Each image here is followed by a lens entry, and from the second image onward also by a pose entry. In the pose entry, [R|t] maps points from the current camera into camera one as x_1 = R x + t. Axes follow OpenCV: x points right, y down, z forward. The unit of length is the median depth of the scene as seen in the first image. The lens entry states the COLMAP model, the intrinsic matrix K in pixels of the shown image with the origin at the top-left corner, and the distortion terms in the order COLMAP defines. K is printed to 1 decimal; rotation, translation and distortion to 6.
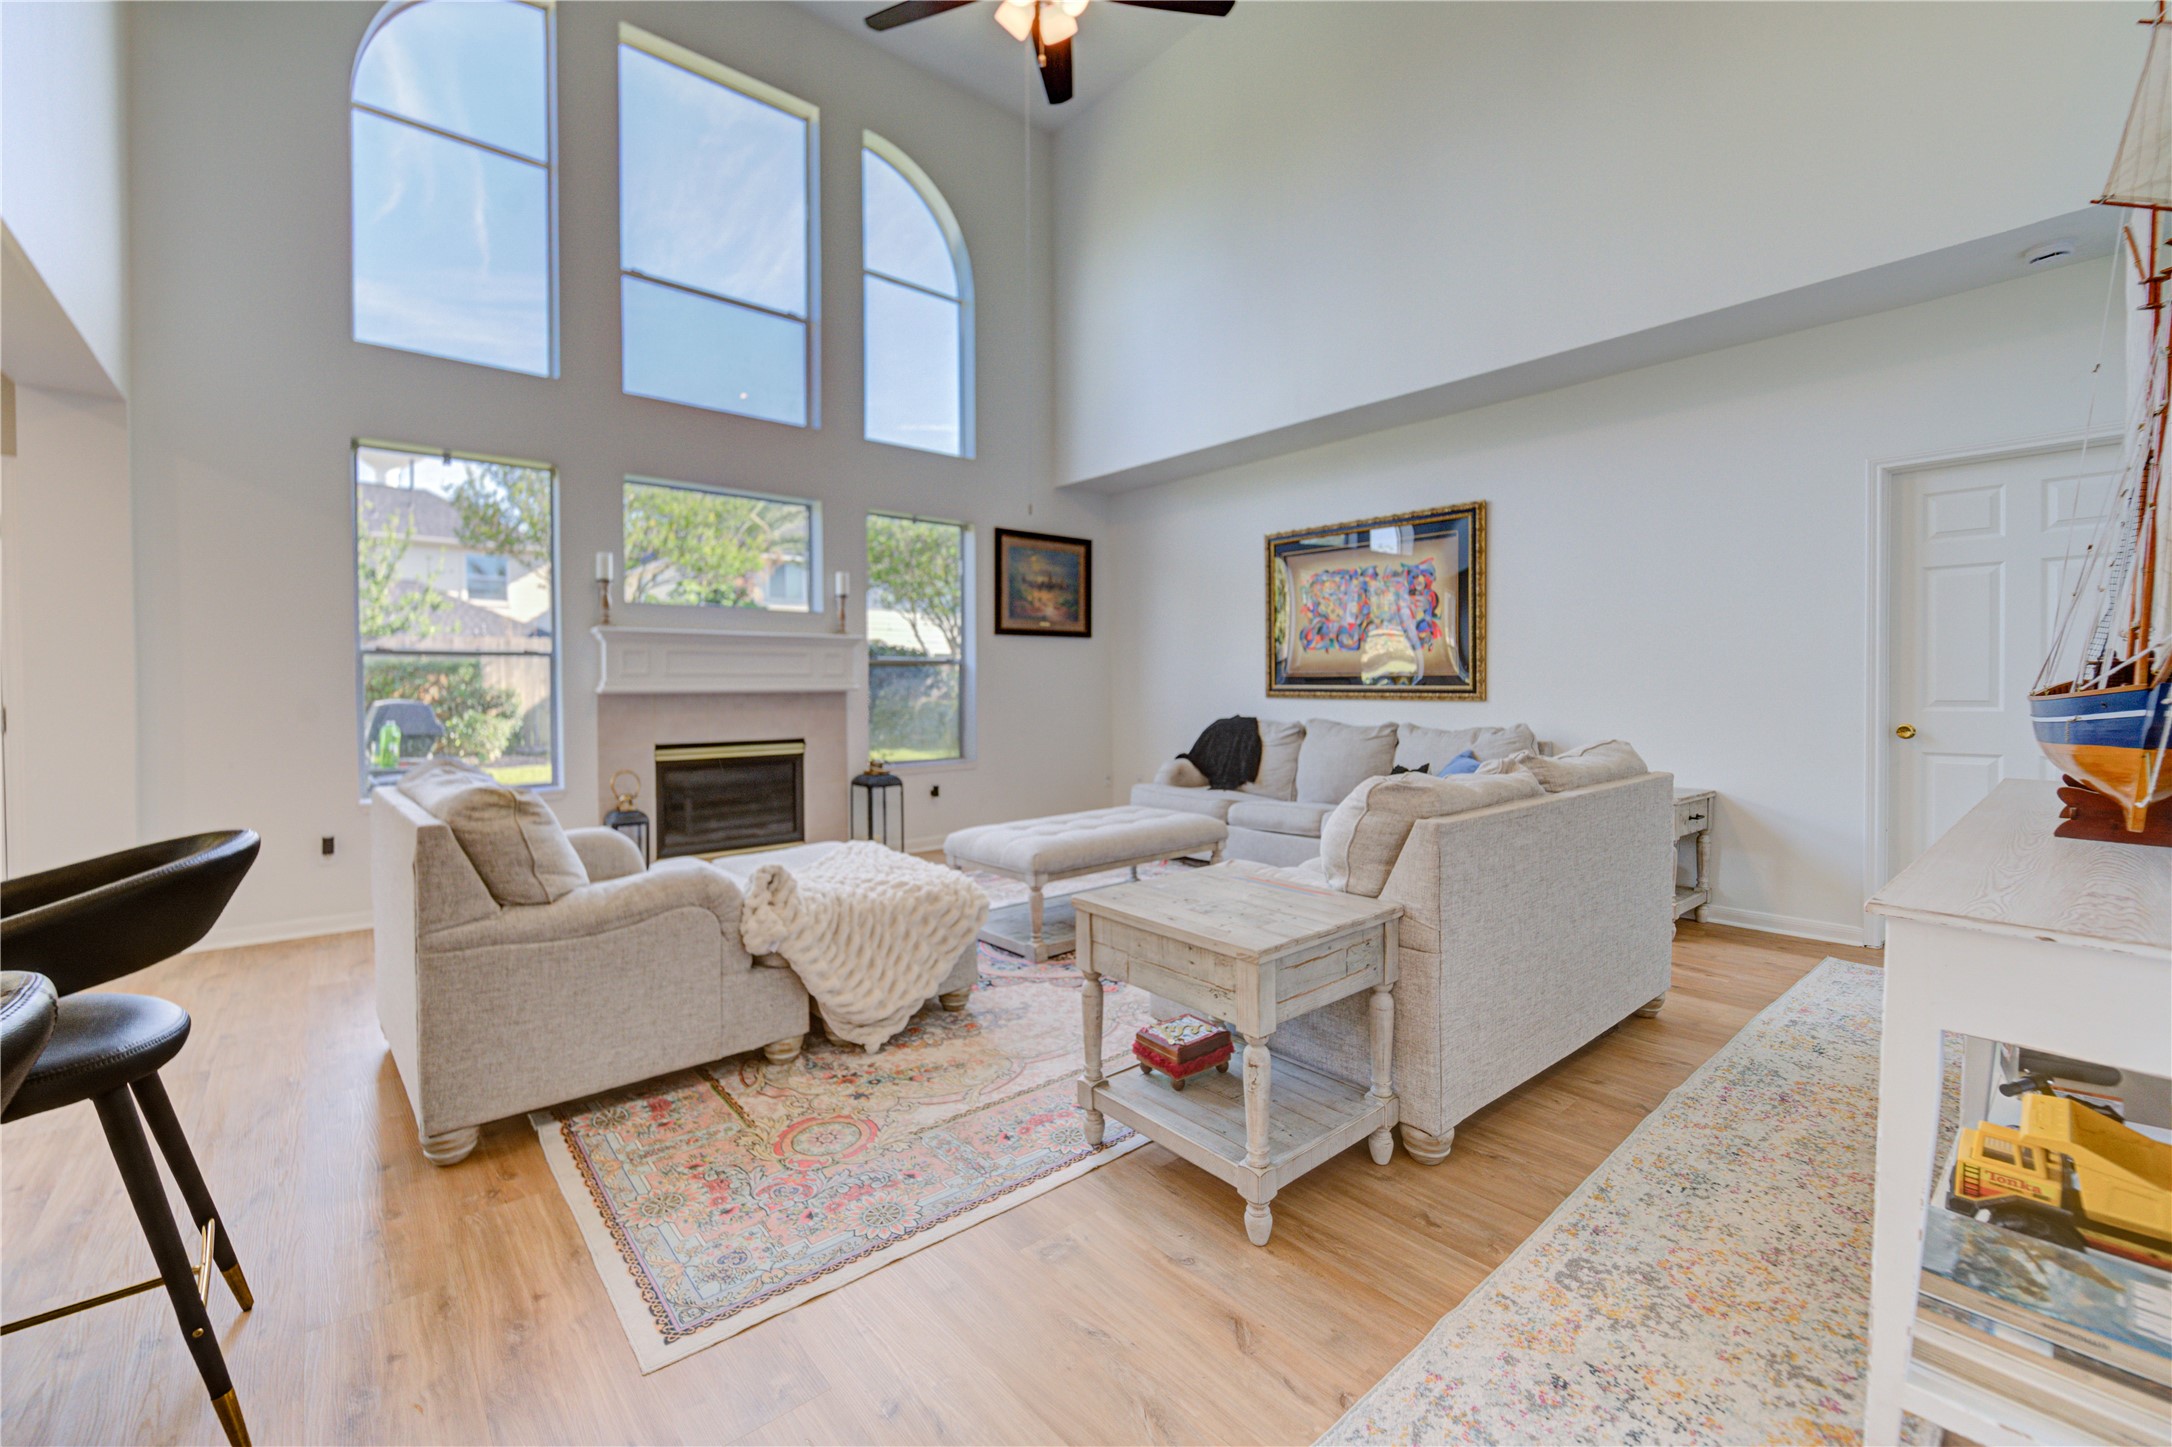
lens RADIAL K [[899.2, 0, 1071.2], [0, 899.2, 702.1], [0, 0, 1]] dist [-0.007170, 0.000501]
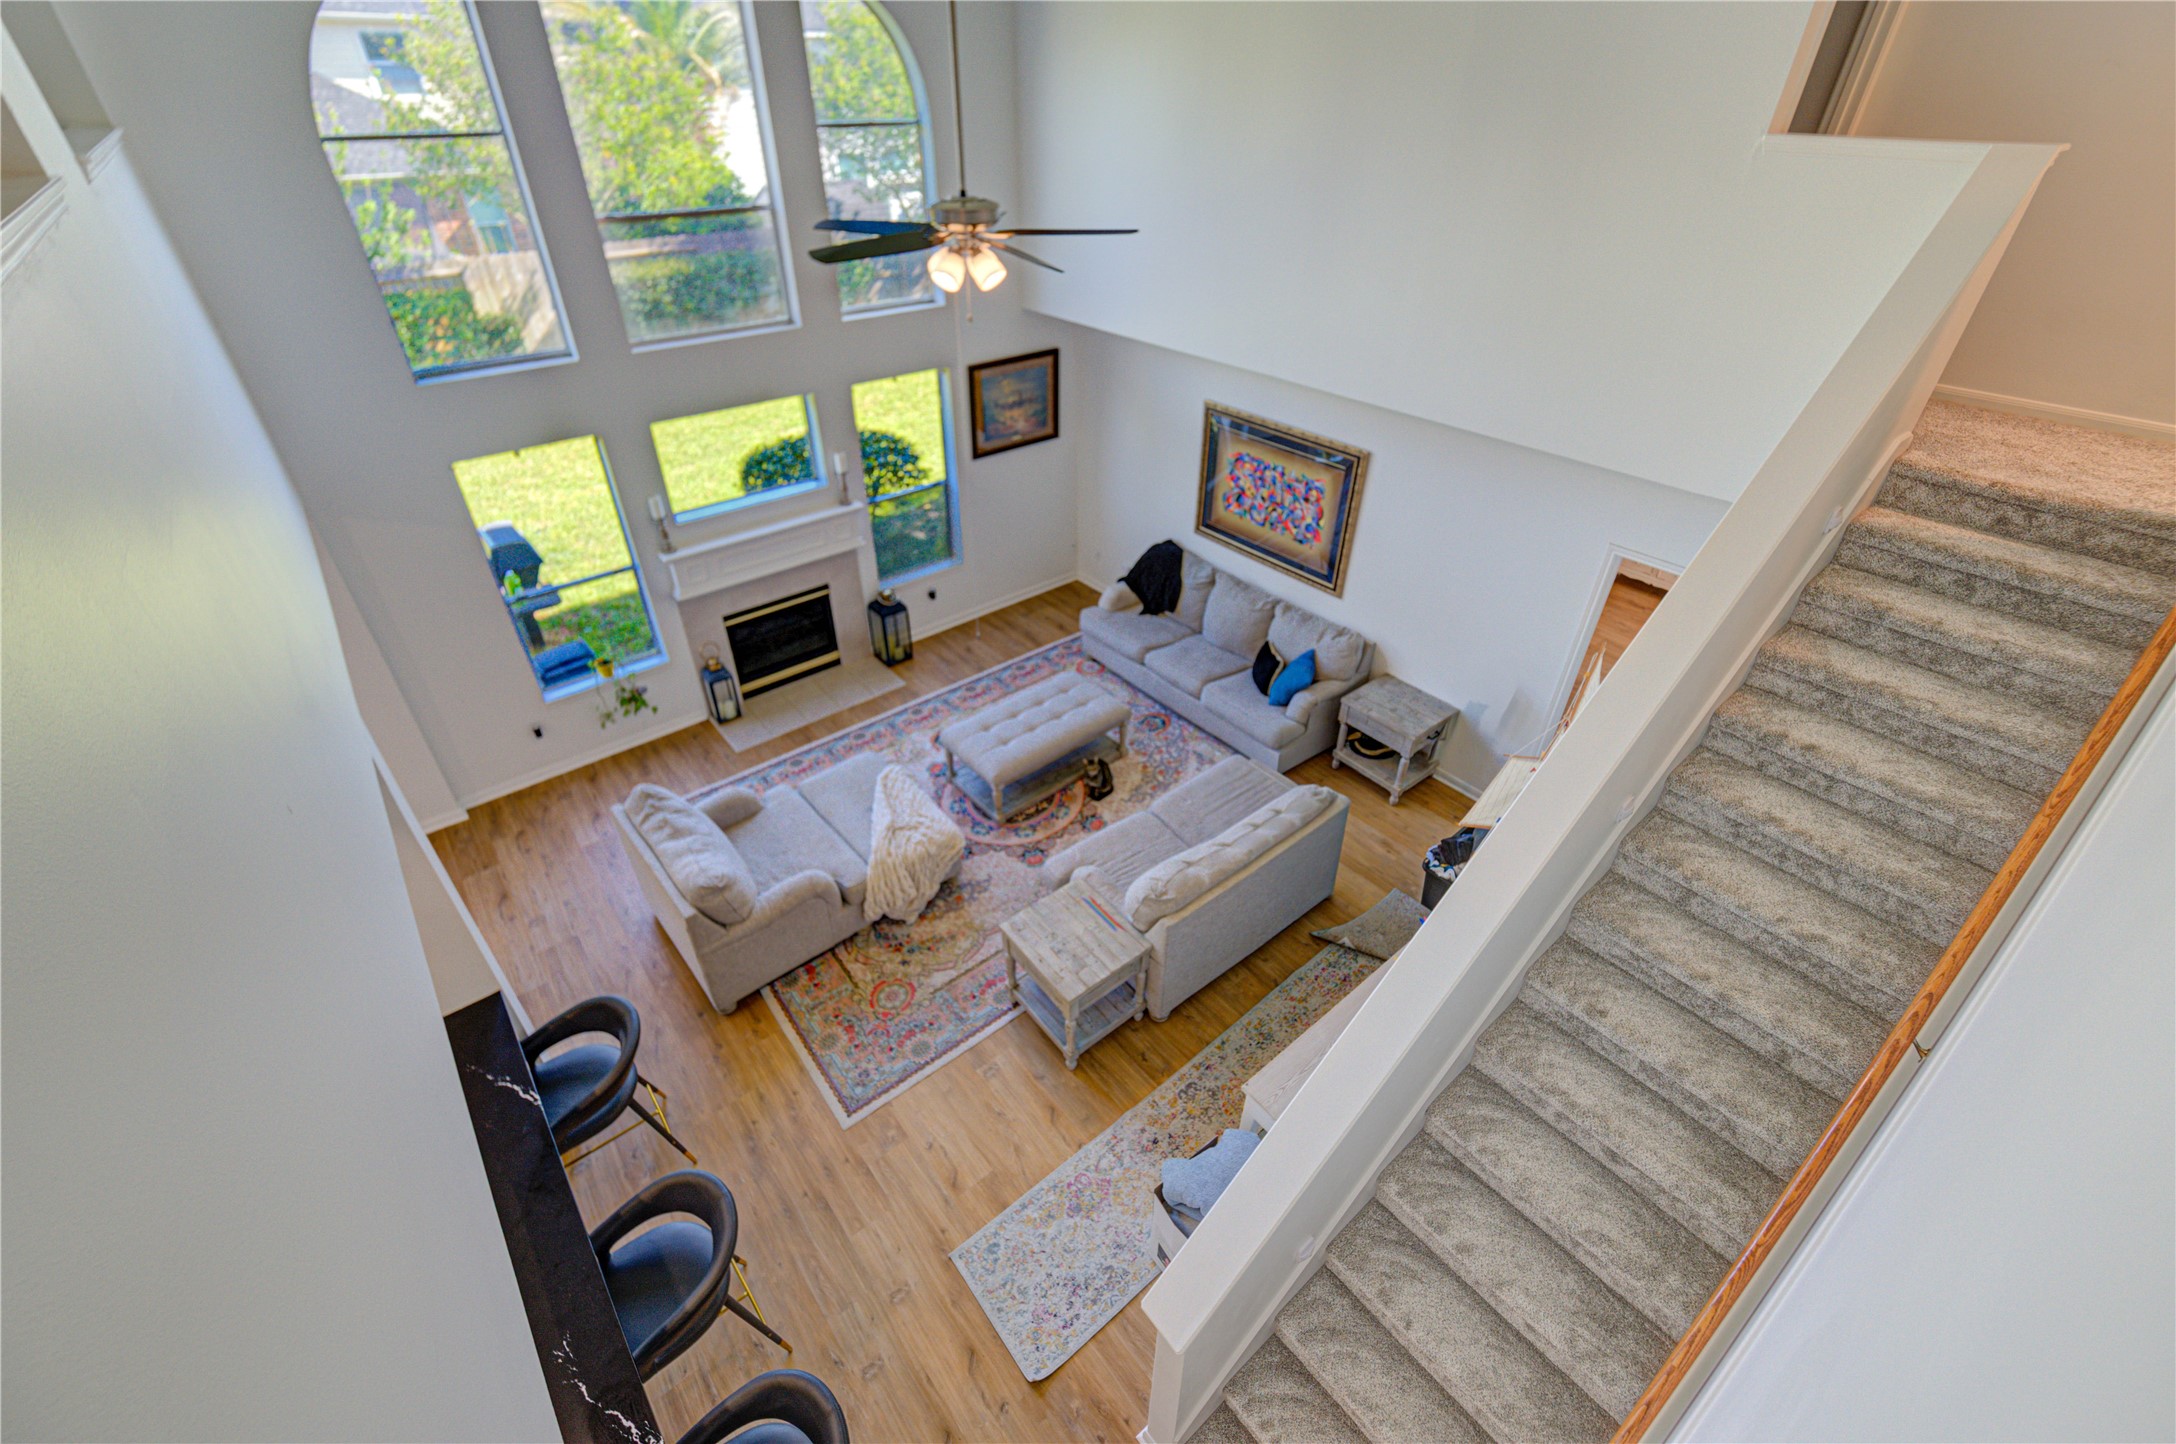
lens RADIAL K [[900.8, 0, 1076.6], [0, 900.8, 701.2], [0, 0, 1]] dist [-0.007170, 0.000501]
pose [[0.999835, 0.017130, -0.005987, 0.087715], [-0.010888, 0.830269, 0.557257, -0.656353], [0.014517, -0.557100, 0.830318, -0.205830]]
